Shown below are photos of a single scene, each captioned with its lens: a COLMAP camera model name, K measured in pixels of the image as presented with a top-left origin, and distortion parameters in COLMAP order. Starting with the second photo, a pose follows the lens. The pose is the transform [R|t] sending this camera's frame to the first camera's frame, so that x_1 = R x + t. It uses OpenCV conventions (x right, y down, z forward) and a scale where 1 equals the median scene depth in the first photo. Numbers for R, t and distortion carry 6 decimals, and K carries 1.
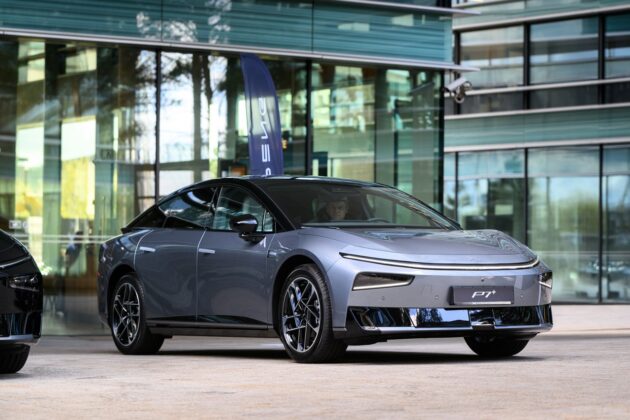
lens RADIAL K [[1558.9, 0, 315.0], [0, 1558.9, 210.0], [0, 0, 1]] dist [-0.079884, -0.200179]
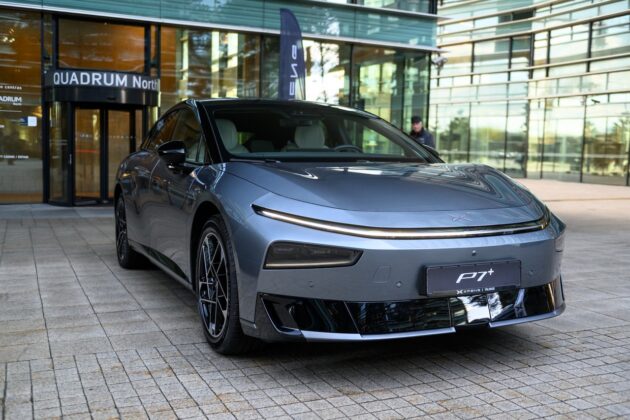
lens RADIAL K [[659.5, 0, 315.0], [0, 659.5, 210.0], [0, 0, 1]] dist [-0.001043, -0.009402]
pose [[0.995910, 0.023018, -0.087366, 0.051499], [-0.012401, 0.992676, 0.120173, -0.003181], [0.089492, -0.118598, 0.988901, 0.568497]]
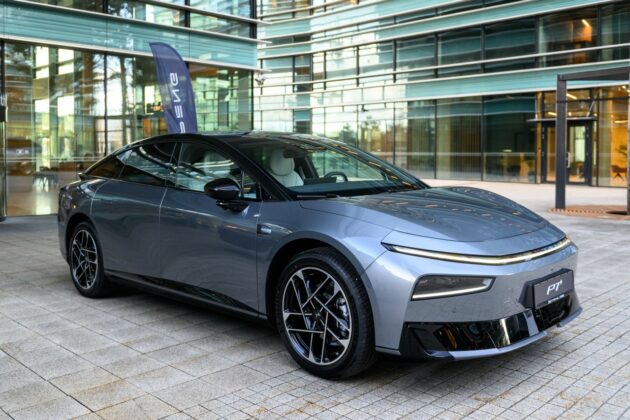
lens RADIAL K [[583.1, 0, 314.7], [0, 583.1, 152.7], [0, 0, 1]] dist [0.002913, -0.001651]
pose [[0.970320, -0.014169, 0.241409, -0.063315], [0.006305, 0.999425, 0.033318, -0.019565], [-0.241742, -0.030808, 0.969851, 0.576870]]
